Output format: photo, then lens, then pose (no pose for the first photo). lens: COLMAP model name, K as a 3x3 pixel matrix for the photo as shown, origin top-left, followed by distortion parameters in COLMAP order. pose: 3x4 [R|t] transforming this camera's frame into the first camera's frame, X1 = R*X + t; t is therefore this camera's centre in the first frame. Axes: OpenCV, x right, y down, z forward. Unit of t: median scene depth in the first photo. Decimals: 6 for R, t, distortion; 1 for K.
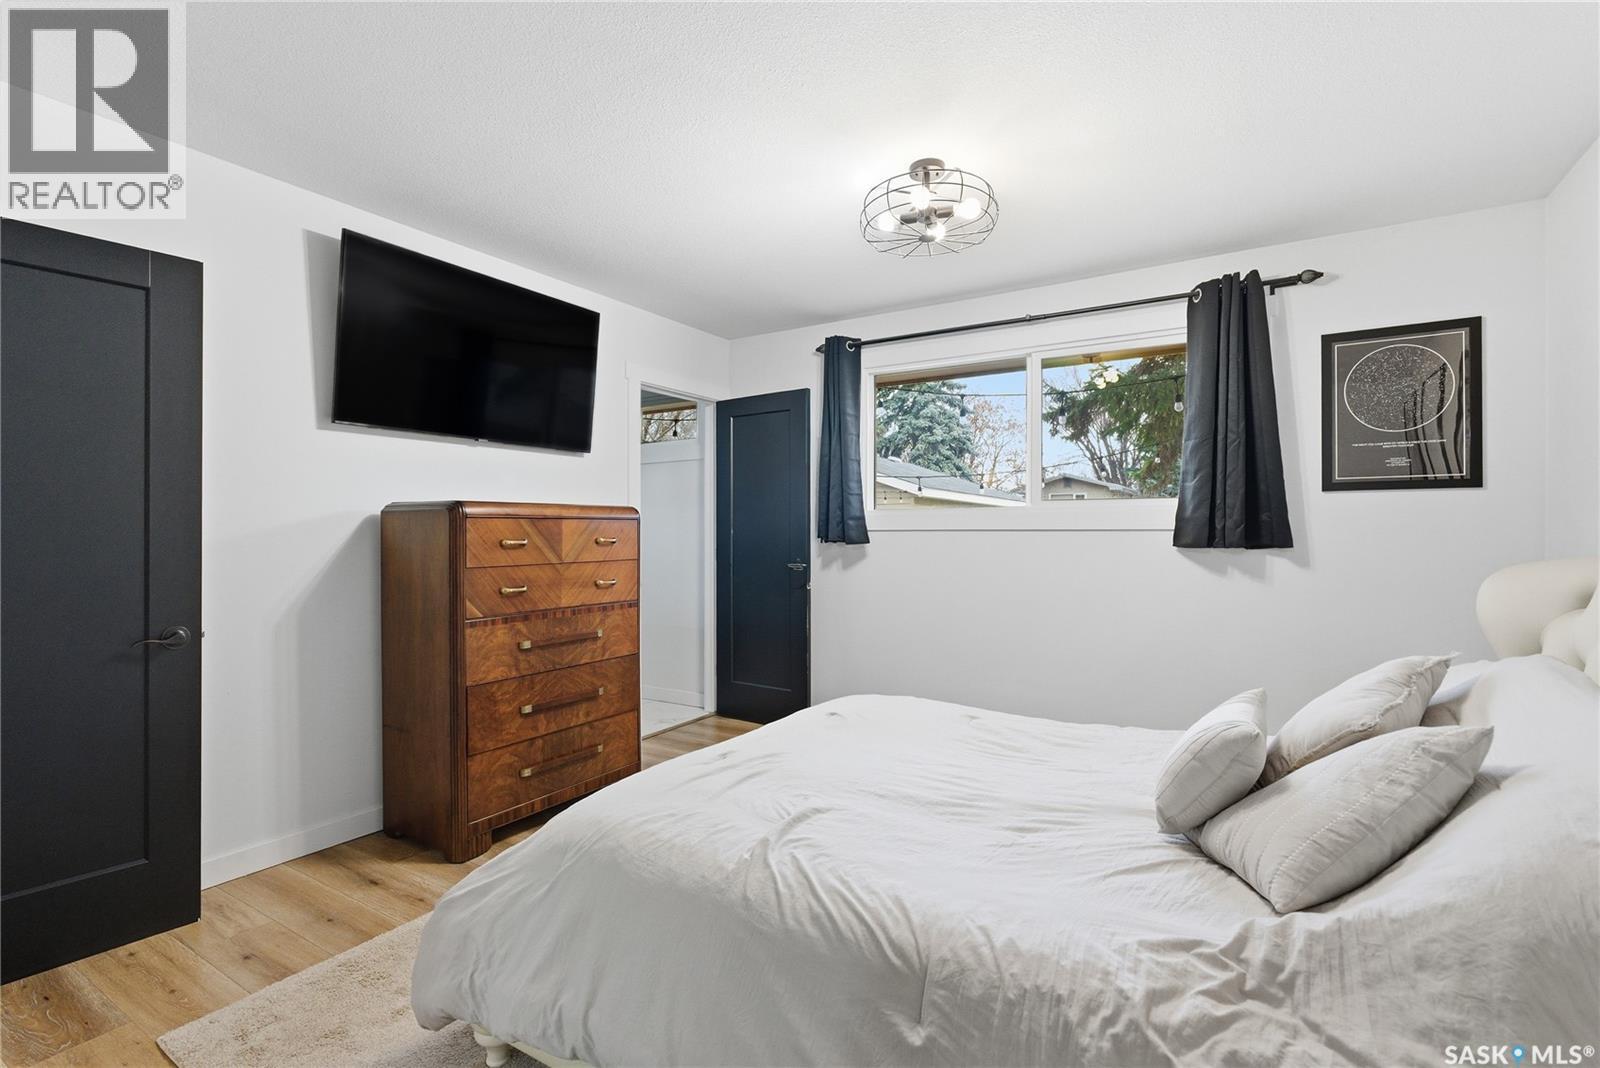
lens RADIAL K [[734.9, 0, 797.0], [0, 734.9, 524.5], [0, 0, 1]] dist [-0.002193, 0.001042]
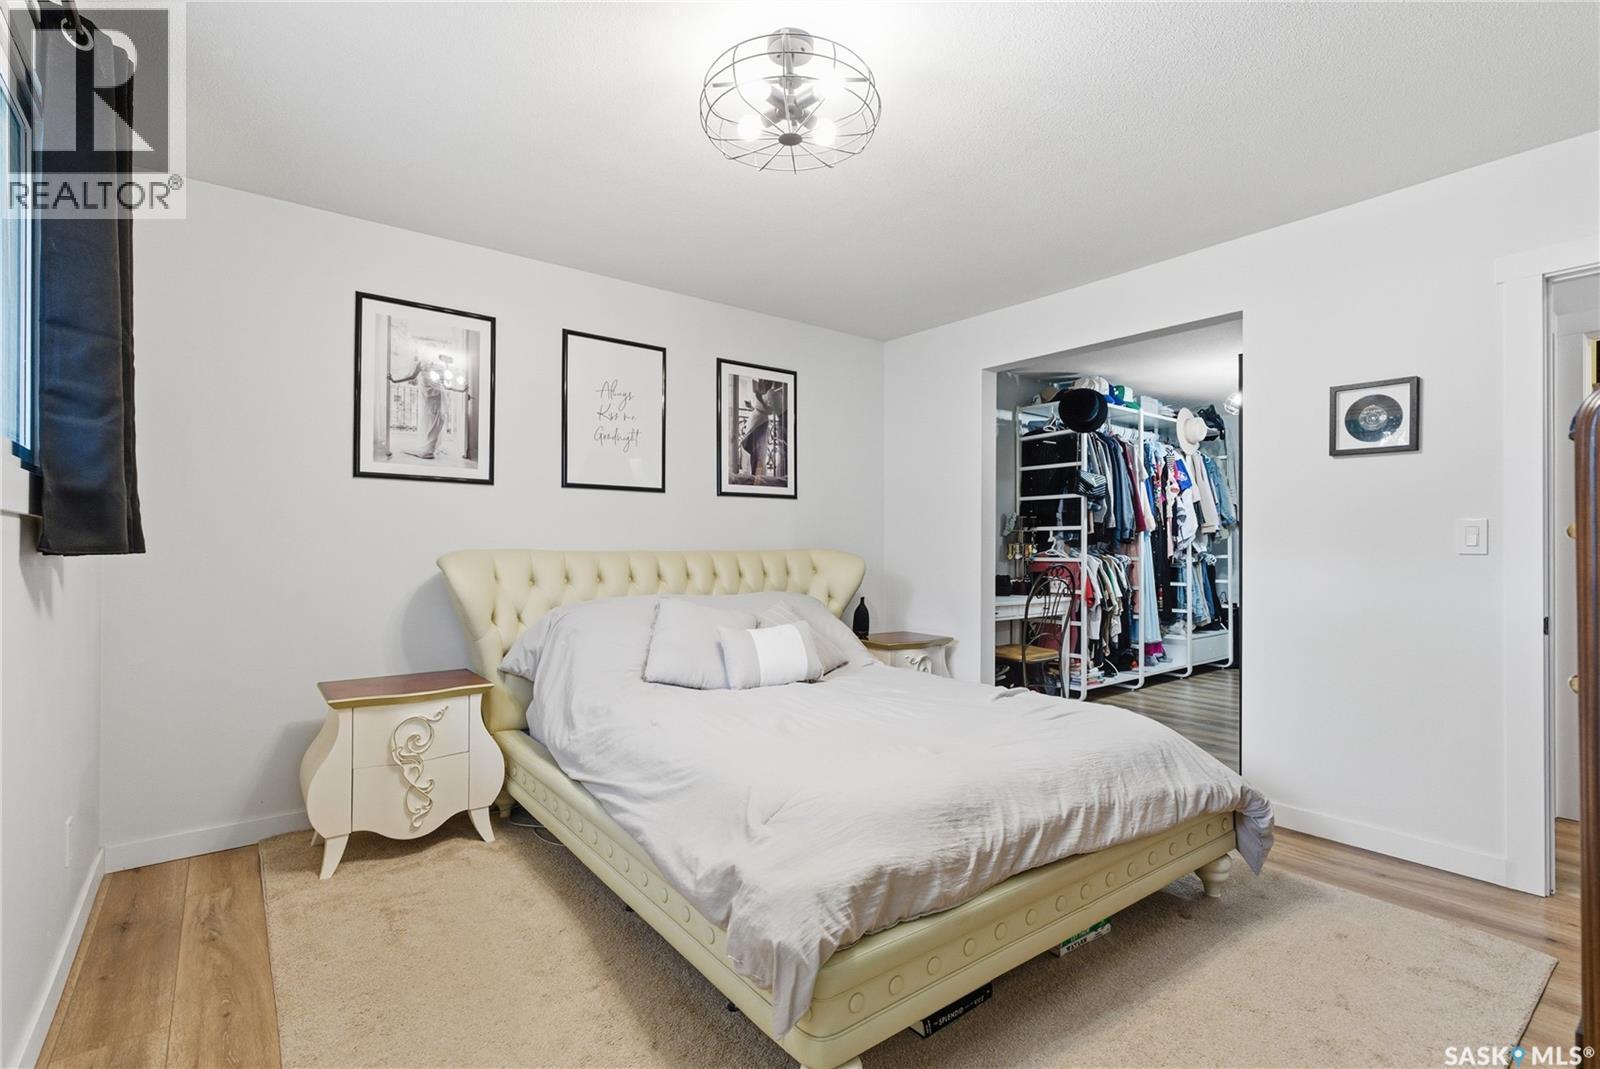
lens RADIAL K [[793.4, 0, 731.6], [0, 793.4, 534.5], [0, 0, 1]] dist [-0.001871, -0.000213]
pose [[-0.938217, 0.003039, 0.346034, -0.048454], [-0.007439, 0.999553, -0.028948, 0.030712], [-0.345967, -0.029734, -0.937775, 1.344799]]
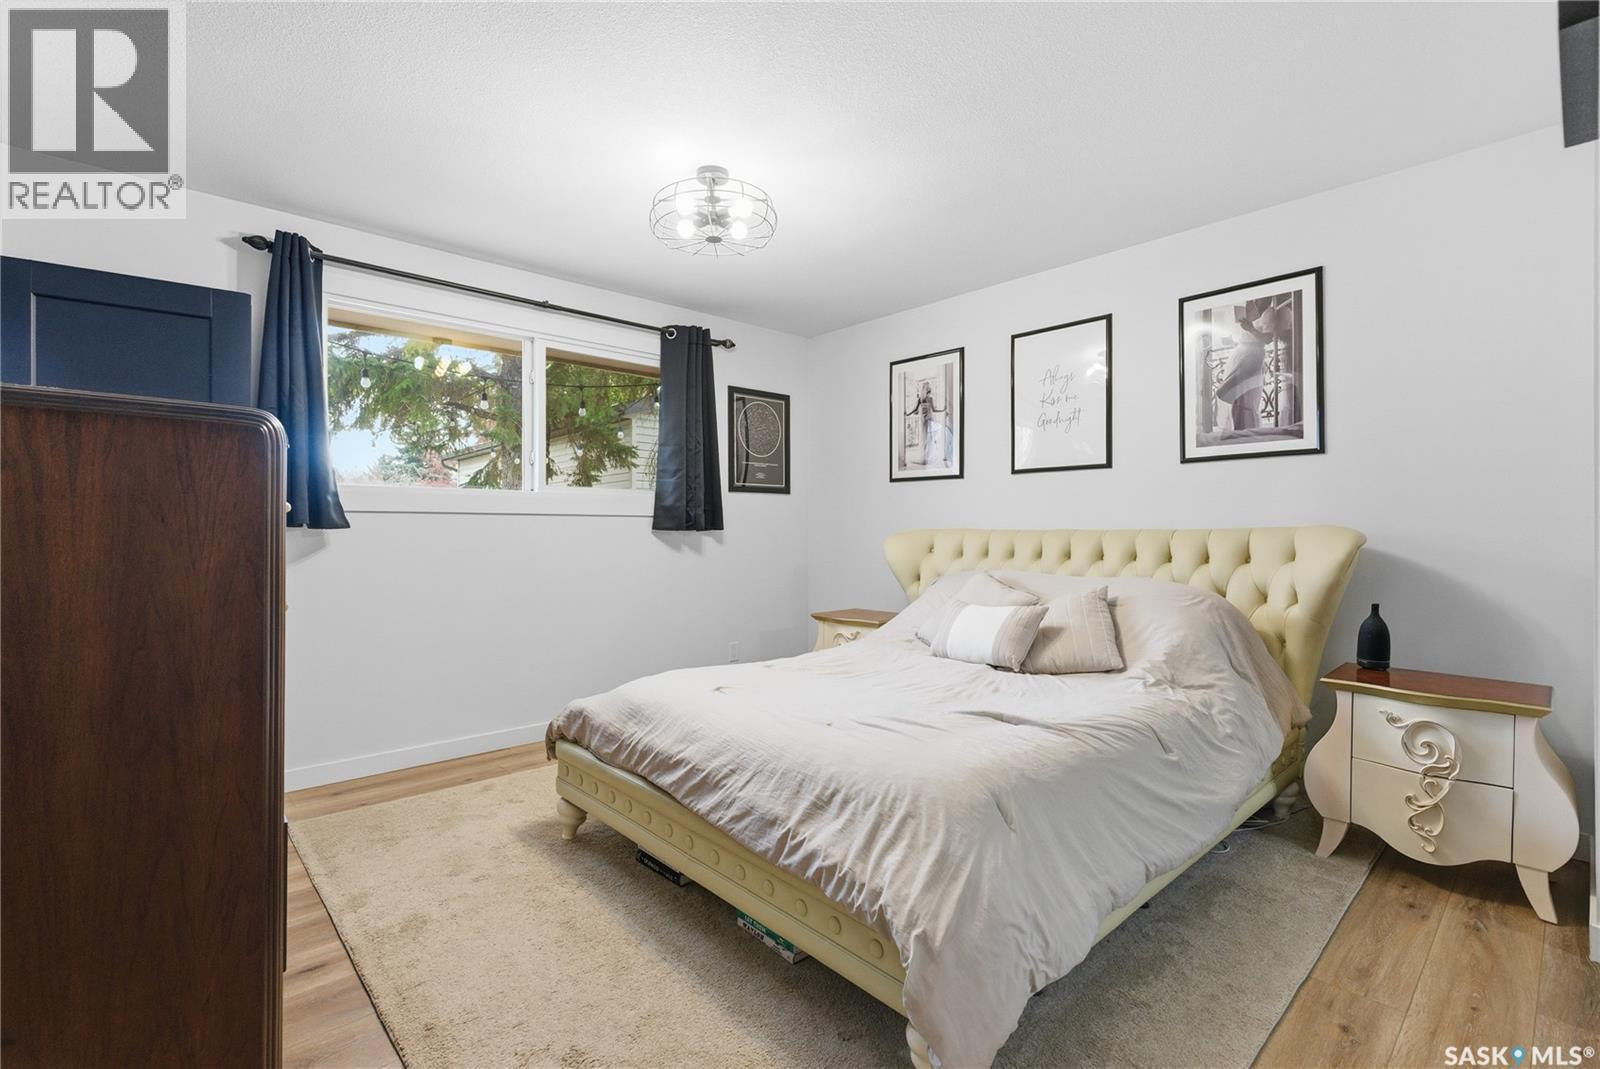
lens RADIAL K [[734.9, 0, 797.0], [0, 734.9, 525.0], [0, 0, 1]] dist [-0.002193, 0.001042]
pose [[0.267754, 0.006448, 0.963466, -0.638552], [-0.011549, 0.999927, -0.003482, 0.024391], [-0.963418, -0.010195, 0.267809, 0.449688]]
